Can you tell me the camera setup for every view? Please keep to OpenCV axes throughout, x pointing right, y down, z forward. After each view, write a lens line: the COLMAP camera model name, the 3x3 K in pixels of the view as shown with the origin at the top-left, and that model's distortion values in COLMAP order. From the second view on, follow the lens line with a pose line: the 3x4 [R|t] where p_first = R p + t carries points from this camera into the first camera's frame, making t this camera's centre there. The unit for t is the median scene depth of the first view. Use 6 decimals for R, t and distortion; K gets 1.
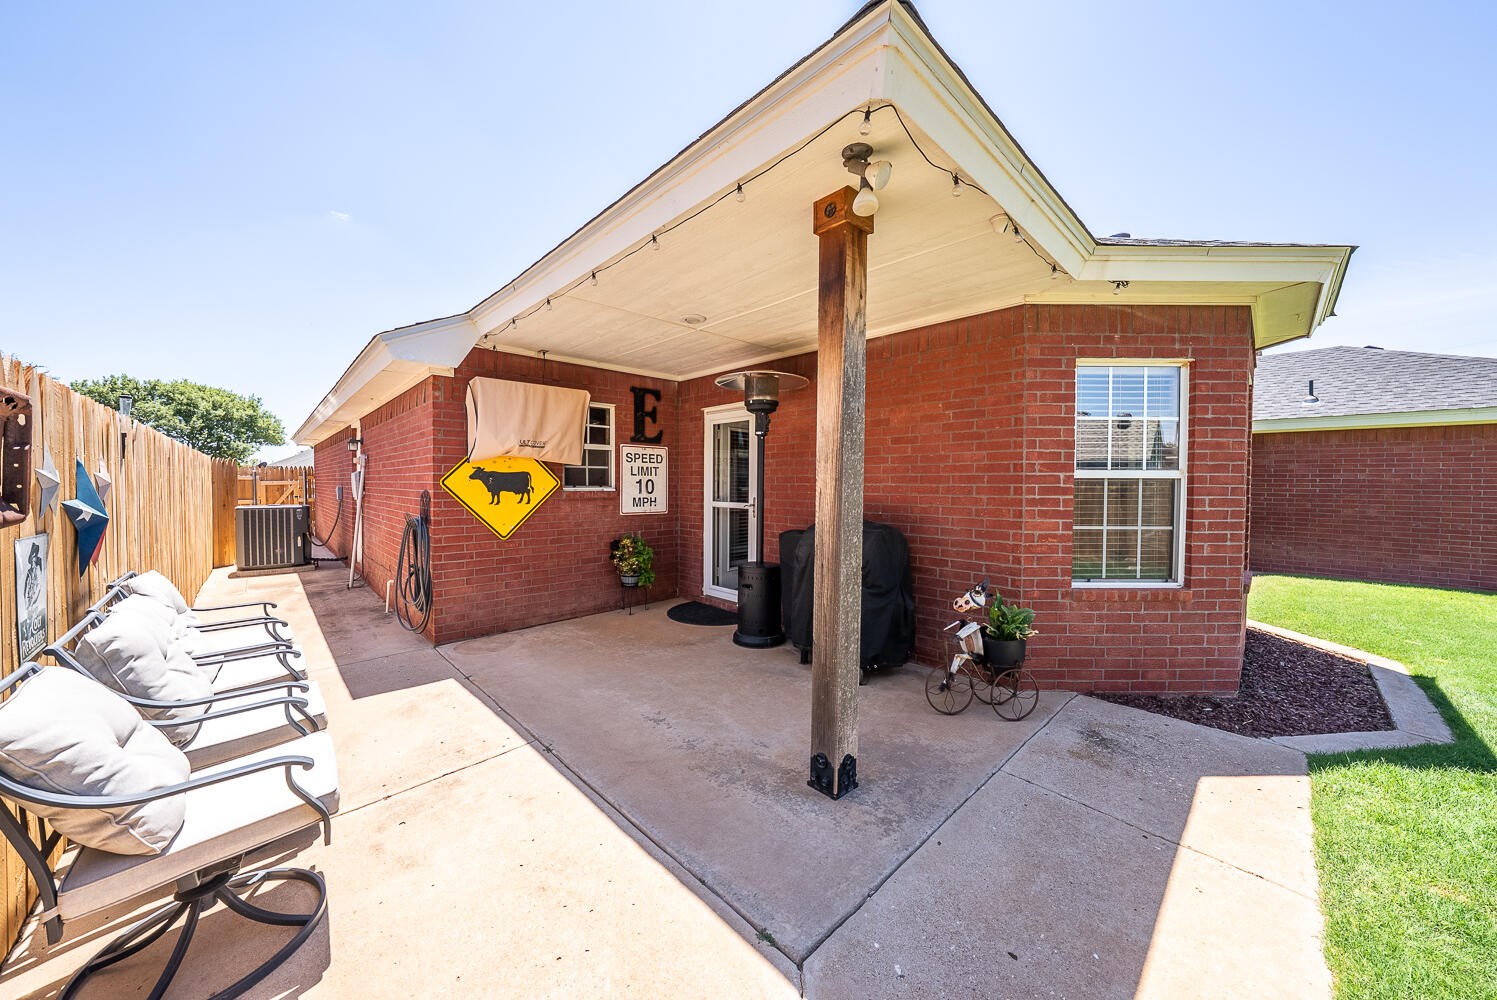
lens RADIAL K [[518.2, 0, 746.5], [0, 518.2, 497.9], [0, 0, 1]] dist [-0.025183, 0.003011]
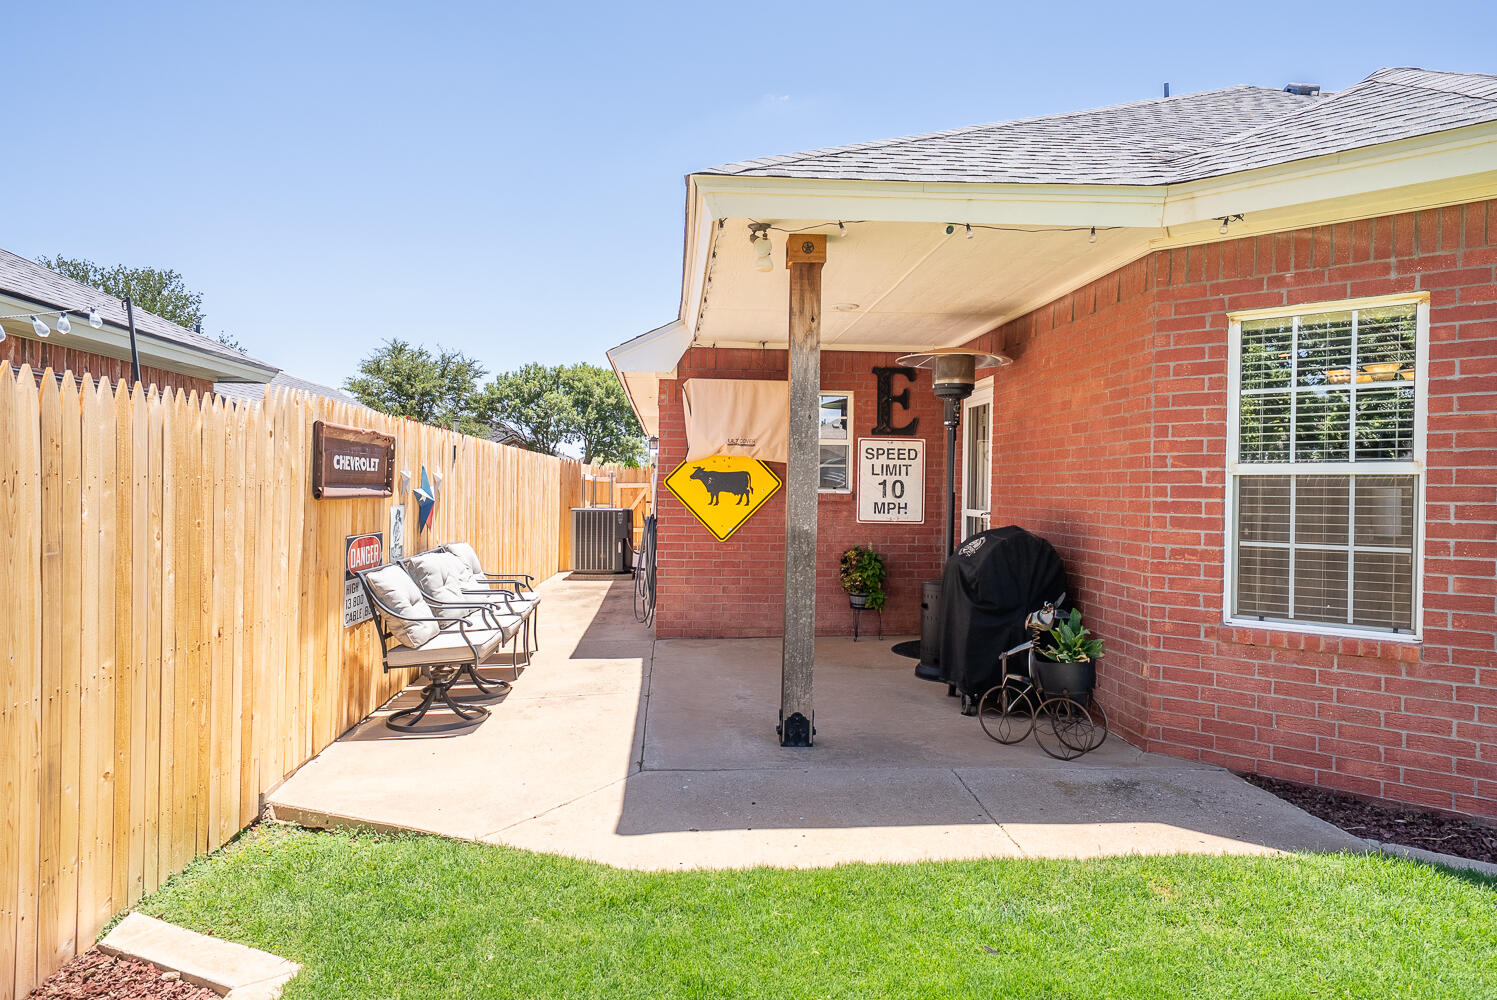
lens RADIAL K [[972.8, 0, 738.7], [0, 972.8, 497.6], [0, 0, 1]] dist [0.010430, 0.008705]
pose [[0.765456, 0.010995, -0.643395, 0.814976], [-0.026254, 0.999555, -0.014152, 0.026253], [0.642953, 0.027724, 0.765404, -0.422271]]
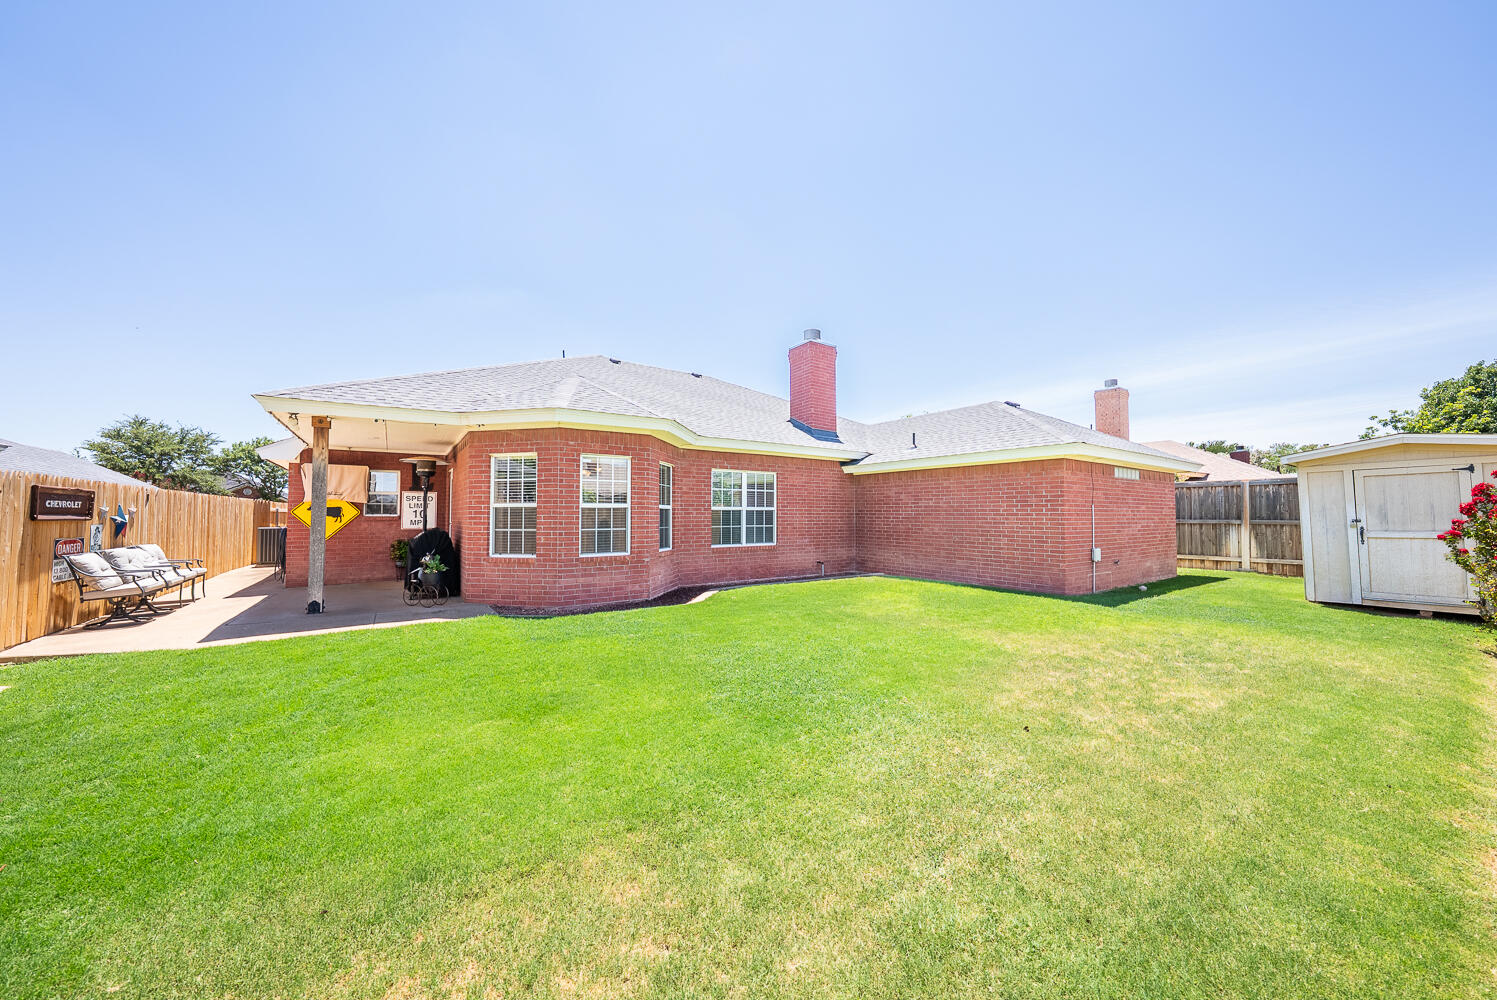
lens RADIAL K [[518.2, 0, 754.9], [0, 518.2, 500.0], [0, 0, 1]] dist [-0.025183, 0.003011]
pose [[0.987647, -0.011914, -0.156241, 1.731962], [0.002861, 0.998310, -0.058038, 0.051474], [0.156668, 0.056874, 0.986012, -0.837602]]
